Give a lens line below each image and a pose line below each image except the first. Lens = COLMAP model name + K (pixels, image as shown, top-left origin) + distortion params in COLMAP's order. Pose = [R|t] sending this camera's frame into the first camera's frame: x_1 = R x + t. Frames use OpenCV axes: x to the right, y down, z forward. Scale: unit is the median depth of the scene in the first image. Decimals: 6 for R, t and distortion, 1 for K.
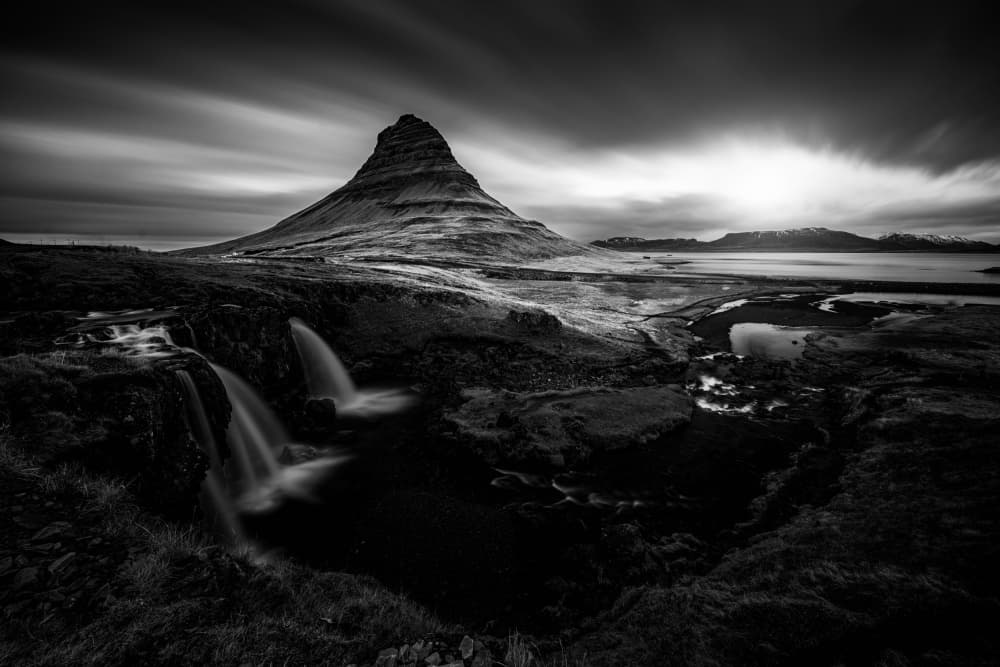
lens RADIAL K [[1056.1, 0, 500.0], [0, 1056.1, 333.5], [0, 0, 1]] dist [0.001577, -0.007281]
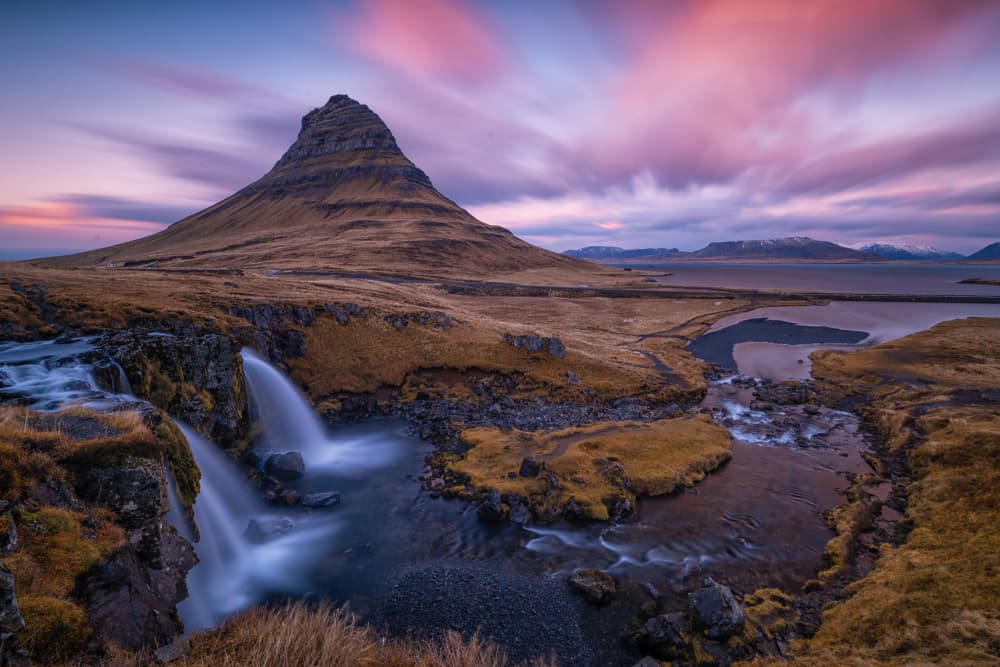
lens RADIAL K [[1056.1, 0, 500.0], [0, 1056.1, 333.5], [0, 0, 1]] dist [0.001577, -0.007281]
pose [[0.949332, -0.020521, 0.313604, -0.259159], [0.024532, 0.999660, -0.008850, -0.014420], [-0.313316, 0.016095, 0.949513, 0.215220]]
